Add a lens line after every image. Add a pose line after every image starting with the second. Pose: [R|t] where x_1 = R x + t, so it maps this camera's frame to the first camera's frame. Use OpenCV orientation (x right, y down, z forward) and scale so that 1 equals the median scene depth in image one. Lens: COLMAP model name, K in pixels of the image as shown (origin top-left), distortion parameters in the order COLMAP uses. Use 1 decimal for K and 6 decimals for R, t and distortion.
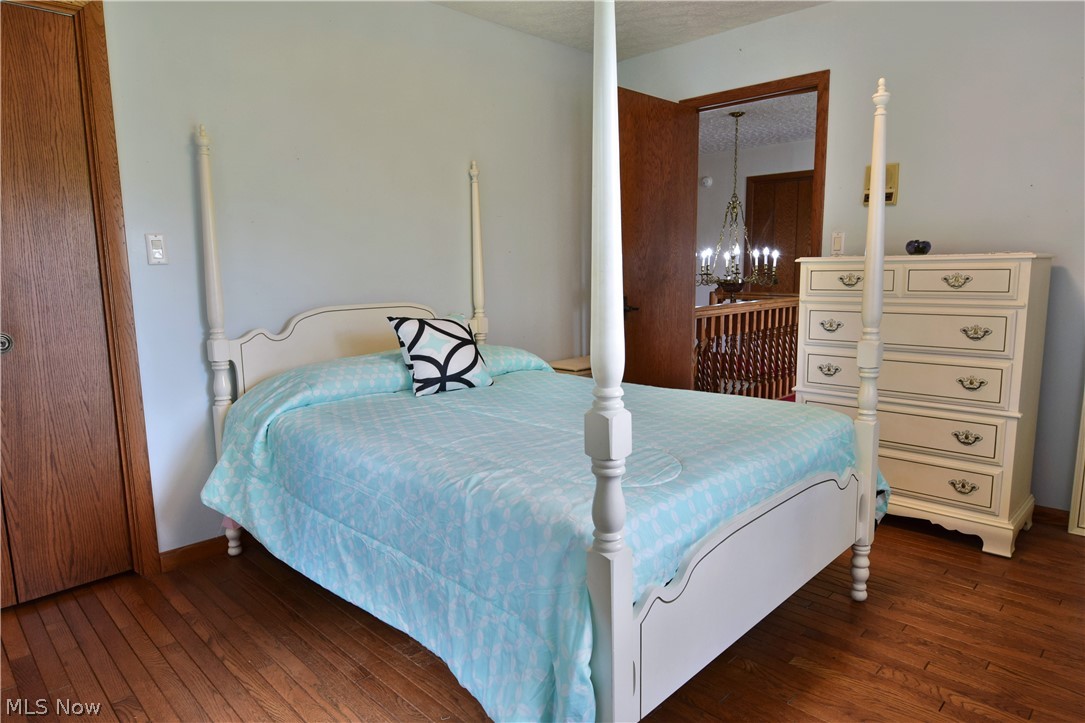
lens RADIAL K [[663.9, 0, 546.5], [0, 663.9, 360.6], [0, 0, 1]] dist [-0.011706, -0.002376]
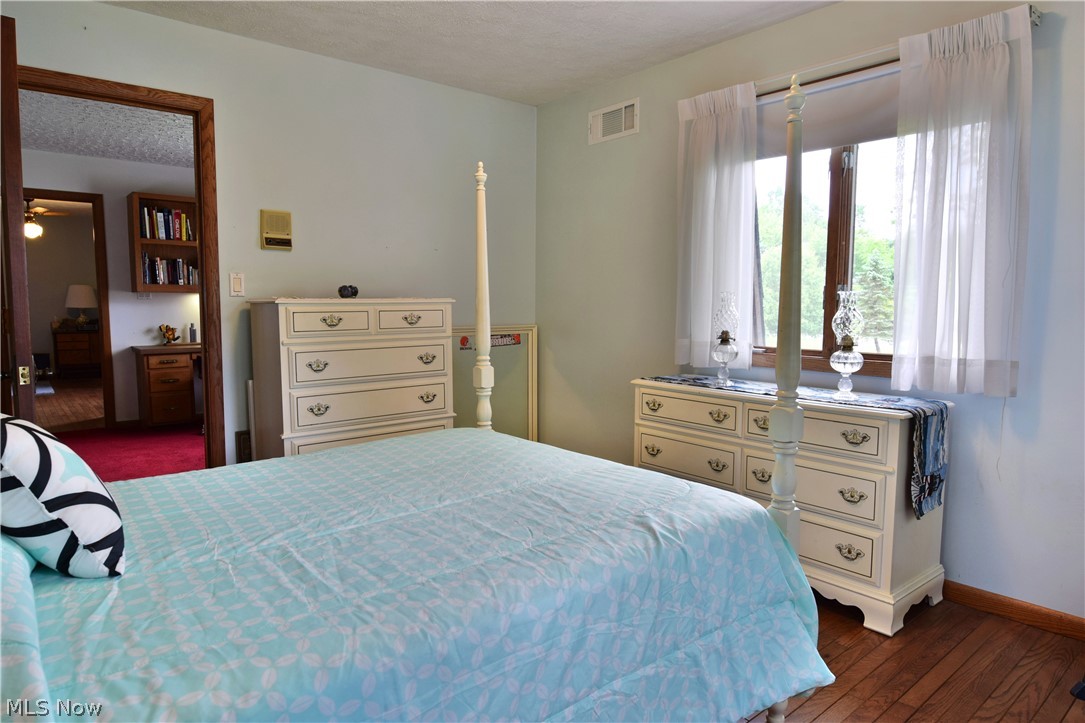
lens RADIAL K [[663.9, 0, 546.5], [0, 663.9, 360.6], [0, 0, 1]] dist [-0.011706, -0.002376]
pose [[0.085564, -0.072642, 0.993681, -0.624026], [0.139522, 0.988385, 0.060240, -0.082957], [-0.986515, 0.133486, 0.094705, 0.633066]]
